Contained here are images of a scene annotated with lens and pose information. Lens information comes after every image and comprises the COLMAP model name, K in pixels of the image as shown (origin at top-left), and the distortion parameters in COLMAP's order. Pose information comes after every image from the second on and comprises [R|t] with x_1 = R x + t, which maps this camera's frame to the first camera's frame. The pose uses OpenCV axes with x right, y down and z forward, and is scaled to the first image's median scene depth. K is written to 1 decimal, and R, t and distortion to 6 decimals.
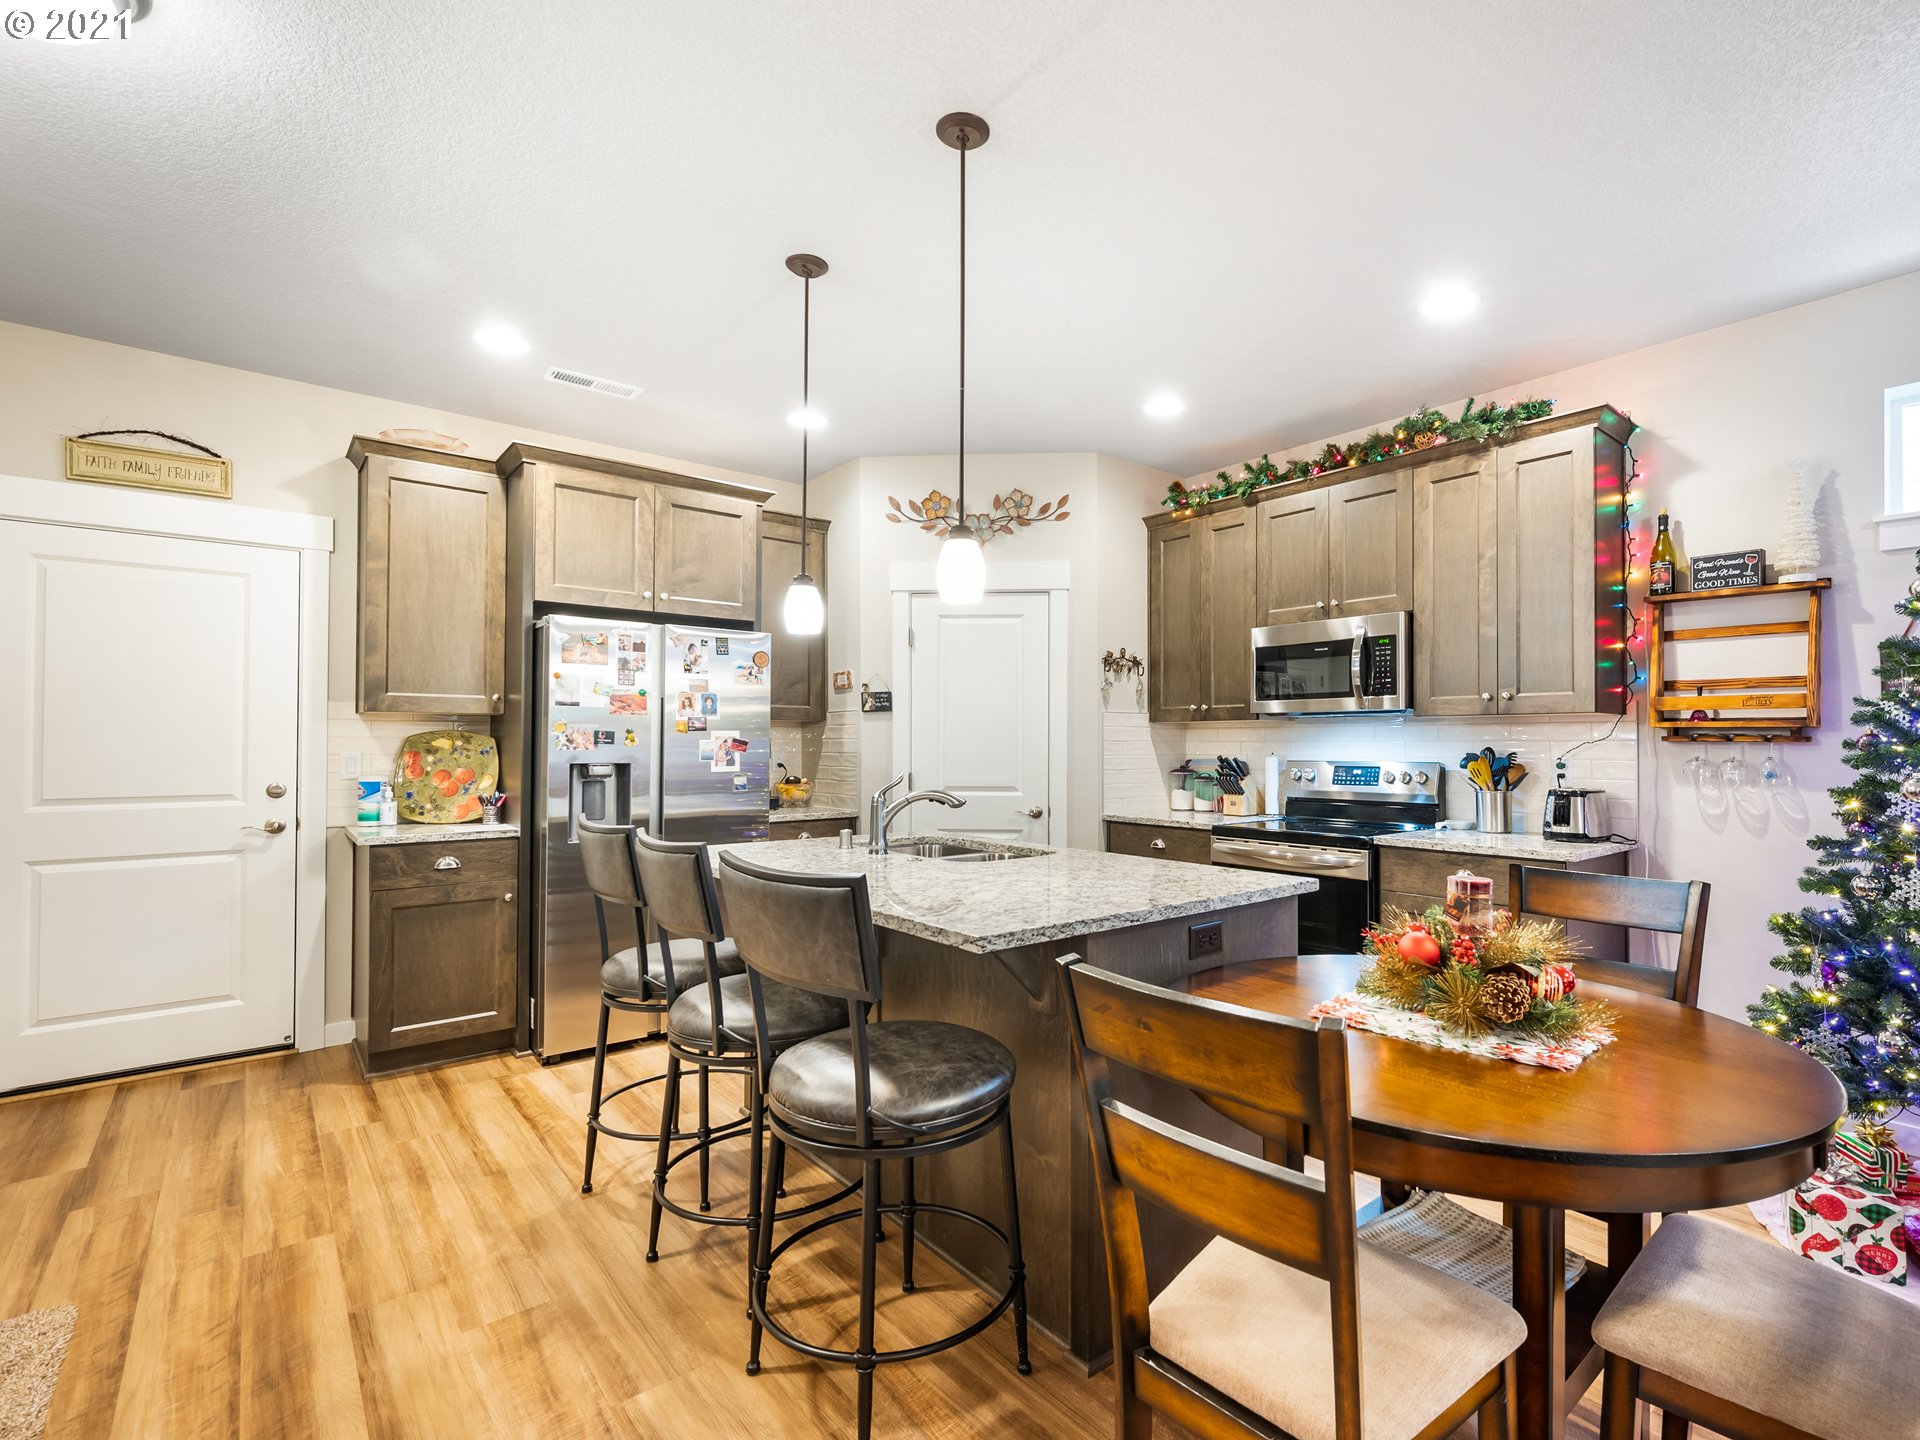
lens RADIAL K [[901.4, 0, 955.7], [0, 901.4, 744.3], [0, 0, 1]] dist [-0.000426, -0.001067]
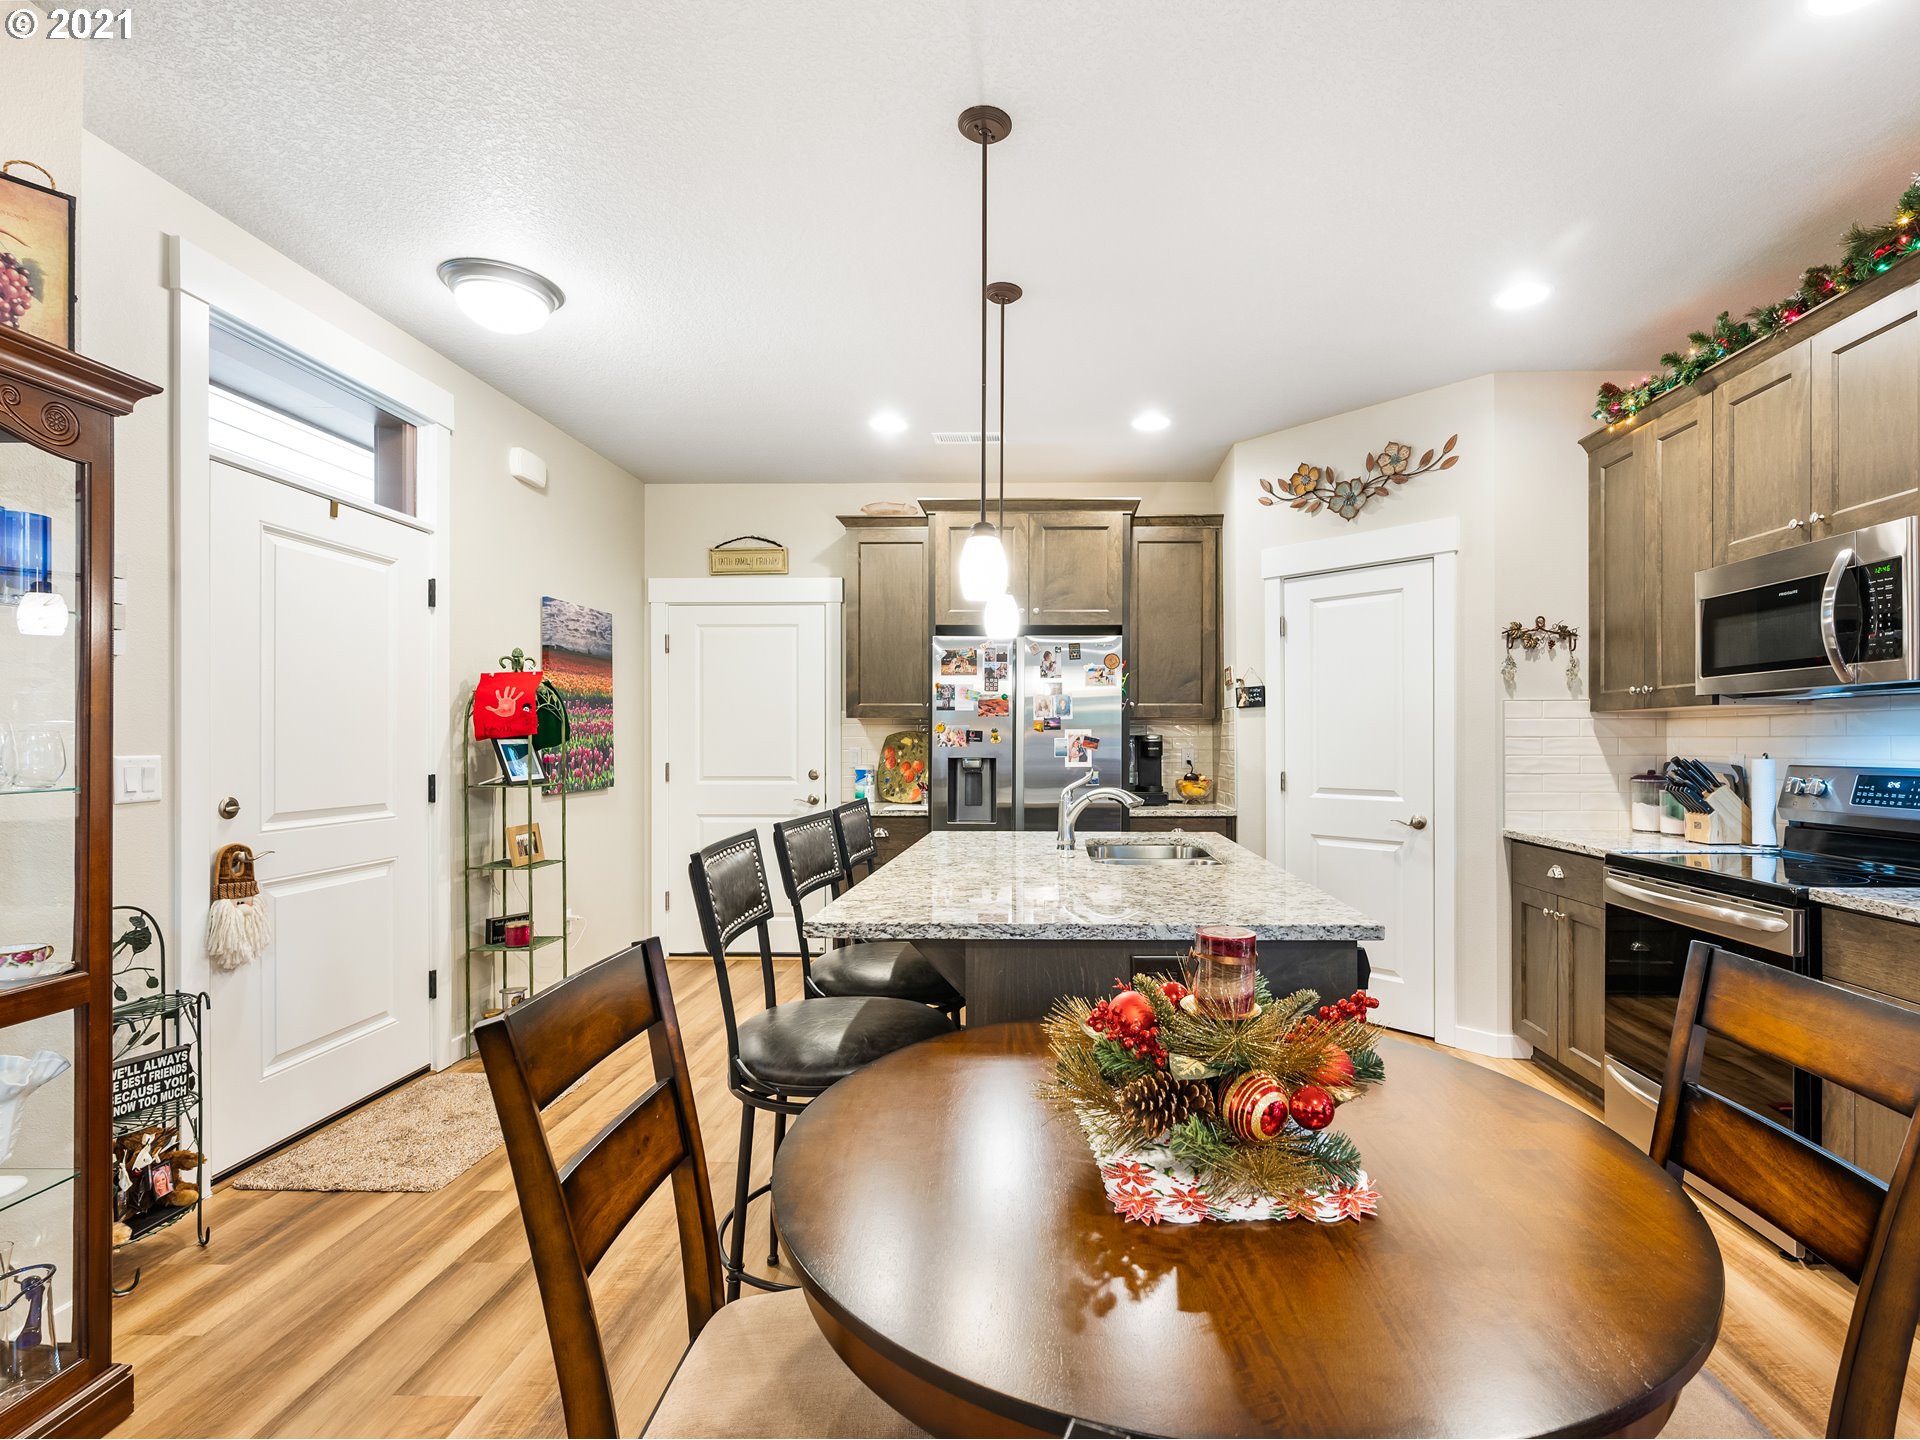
lens RADIAL K [[852.1, 0, 968.6], [0, 852.1, 745.0], [0, 0, 1]] dist [0.003019, -0.000197]
pose [[0.762828, 0.000932, -0.646601, 0.301355], [0.001008, 0.999996, 0.002631, 0.001079], [0.646601, -0.002658, 0.762824, 0.131931]]
